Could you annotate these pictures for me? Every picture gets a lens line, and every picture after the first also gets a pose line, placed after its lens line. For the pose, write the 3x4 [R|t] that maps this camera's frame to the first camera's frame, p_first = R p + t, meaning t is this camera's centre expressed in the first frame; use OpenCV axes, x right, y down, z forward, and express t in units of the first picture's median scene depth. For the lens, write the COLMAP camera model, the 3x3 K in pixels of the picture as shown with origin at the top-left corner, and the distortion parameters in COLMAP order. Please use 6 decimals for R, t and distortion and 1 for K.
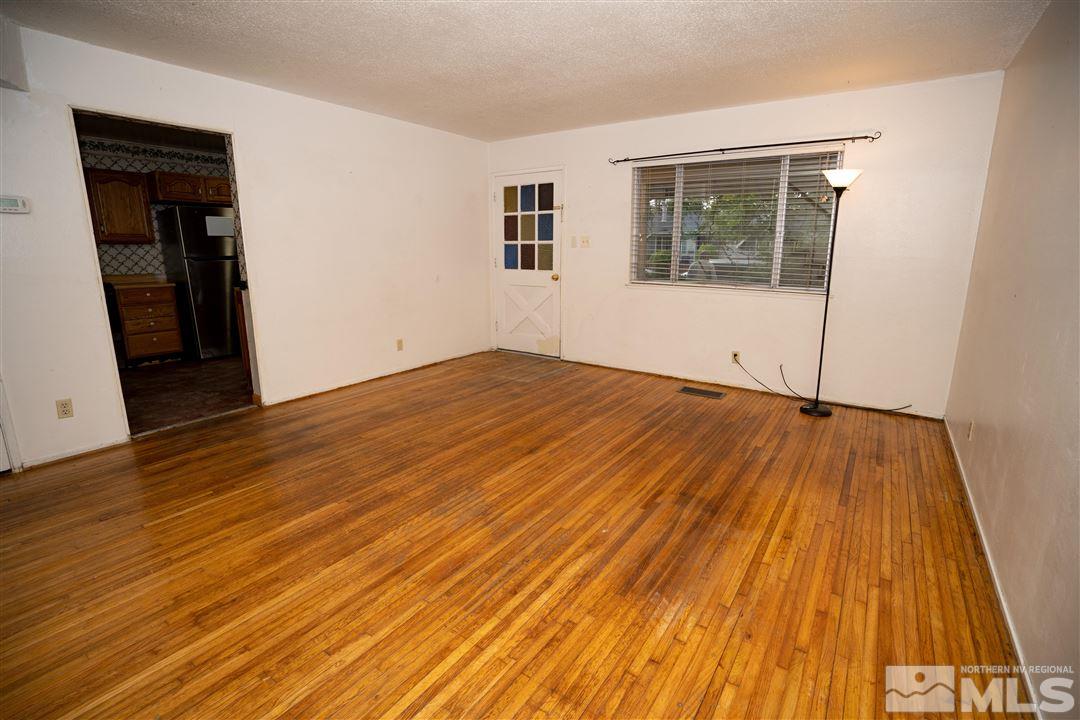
lens RADIAL K [[493.6, 0, 541.4], [0, 493.6, 355.8], [0, 0, 1]] dist [-0.035695, 0.002264]
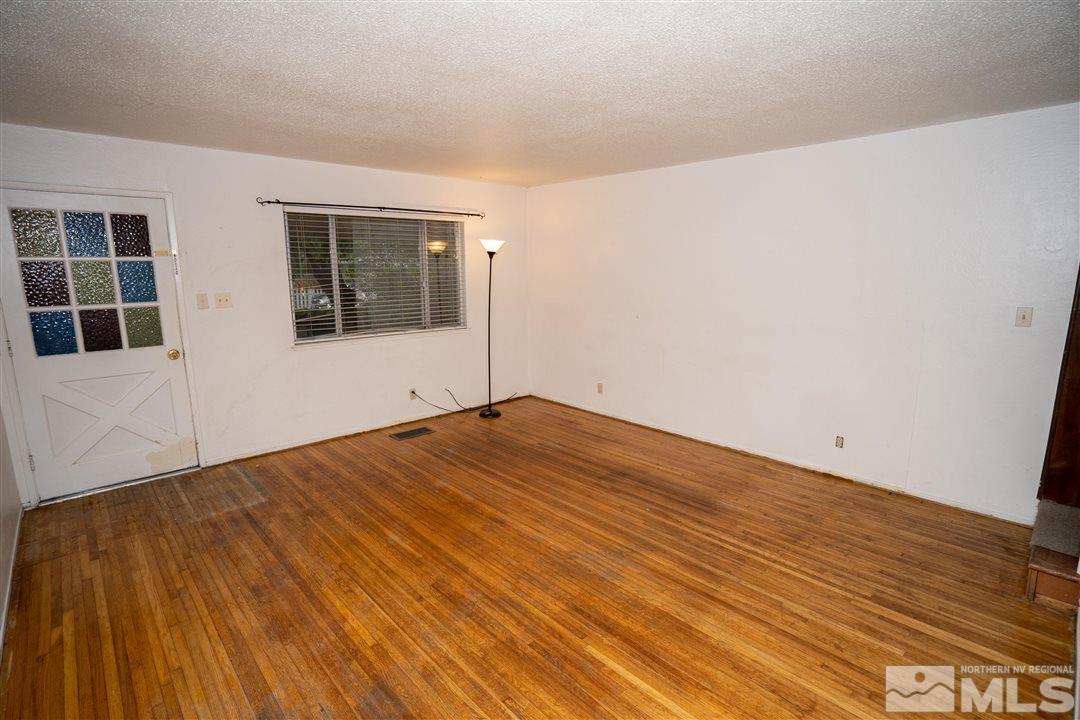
lens RADIAL K [[516.4, 0, 539.5], [0, 516.4, 362.5], [0, 0, 1]] dist [-0.035914, 0.001141]
pose [[0.214611, -0.183255, 0.959354, -0.795775], [0.213962, 0.967203, 0.136890, -0.202935], [-0.952976, 0.175887, 0.246782, 0.524633]]
